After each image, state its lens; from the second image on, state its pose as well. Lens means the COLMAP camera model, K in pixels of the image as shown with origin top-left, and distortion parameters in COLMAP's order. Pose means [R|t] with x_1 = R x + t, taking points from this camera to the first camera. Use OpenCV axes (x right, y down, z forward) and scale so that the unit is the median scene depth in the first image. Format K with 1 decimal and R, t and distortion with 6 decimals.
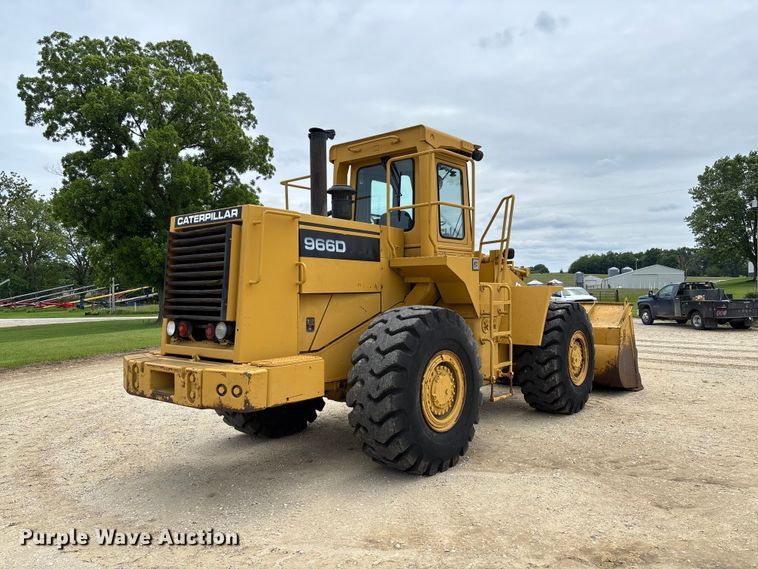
lens RADIAL K [[574.5, 0, 380.8], [0, 574.5, 287.0], [0, 0, 1]] dist [0.054647, -0.060913]
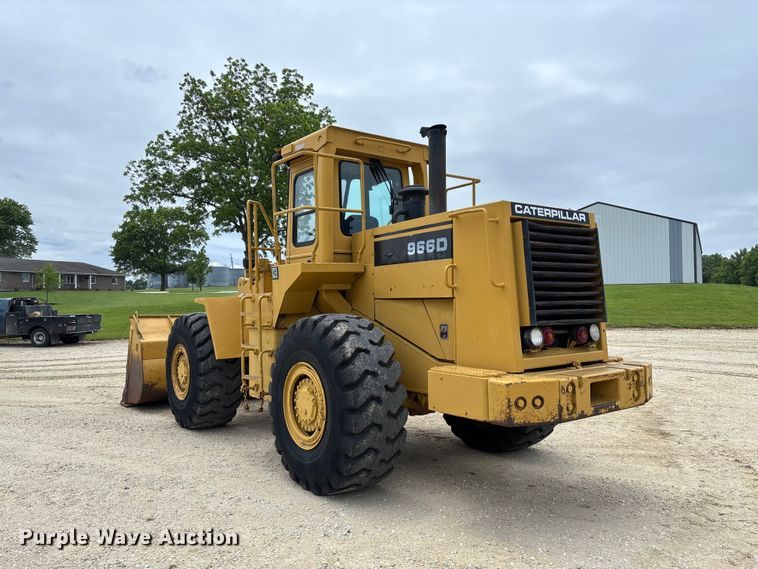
lens RADIAL K [[574.5, 0, 380.8], [0, 574.5, 287.0], [0, 0, 1]] dist [0.054647, -0.060913]
pose [[0.230004, 0.031965, 0.972665, -1.236847], [0.000619, 0.999455, -0.032991, 0.026417], [-0.973190, 0.008190, 0.229859, 1.037383]]
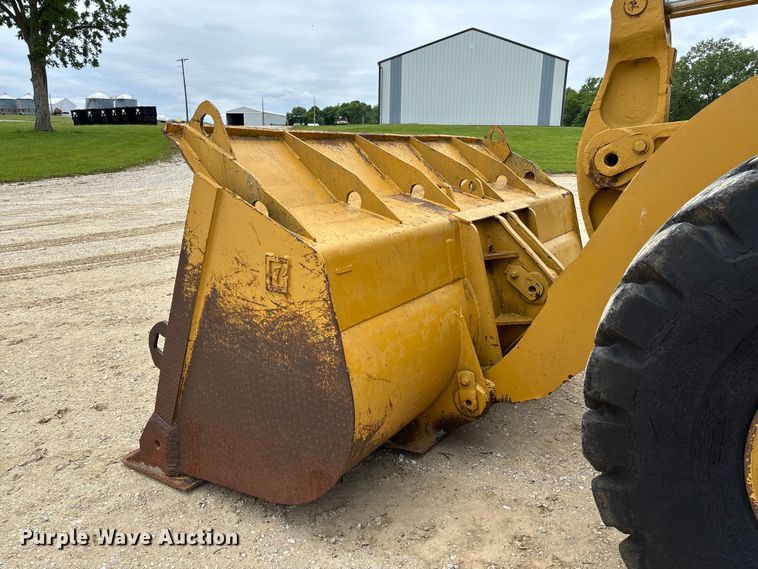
lens RADIAL K [[574.5, 0, 380.8], [0, 574.5, 287.0], [0, 0, 1]] dist [0.054647, -0.060913]
pose [[-0.121413, -0.231527, 0.965222, -0.099346], [-0.018365, 0.972774, 0.231028, 0.070381], [-0.992432, 0.010324, -0.122359, 2.159906]]
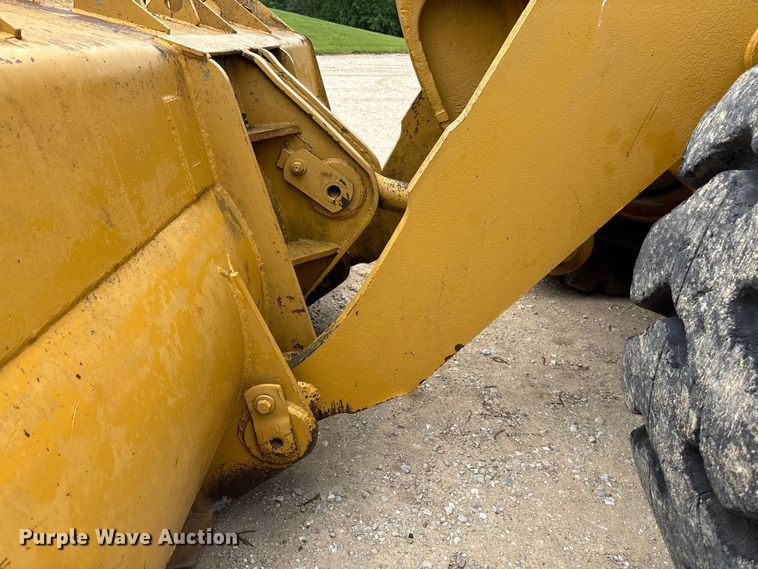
lens RADIAL K [[574.5, 0, 380.8], [0, 574.5, 287.0], [0, 0, 1]] dist [0.054647, -0.060913]
pose [[-0.623891, -0.312853, 0.716159, 0.160491], [-0.013864, 0.920663, 0.390113, 0.123762], [-0.781389, 0.233459, -0.578730, 2.117280]]
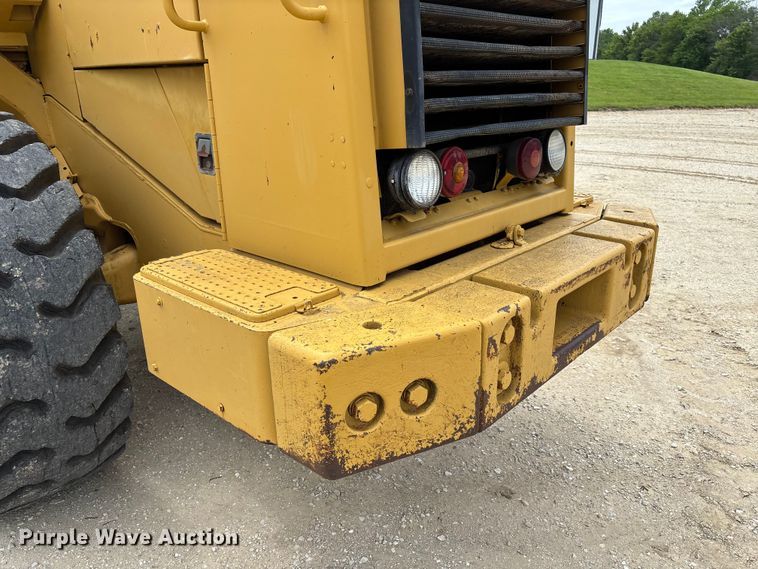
lens RADIAL K [[575.1, 0, 379.8], [0, 575.1, 289.2], [0, 0, 1]] dist [0.013875, 0.004171]
pose [[0.051863, -0.331714, 0.941953, -0.665653], [0.003549, 0.943278, 0.331985, 0.026986], [-0.998648, -0.013875, 0.050098, 1.017276]]
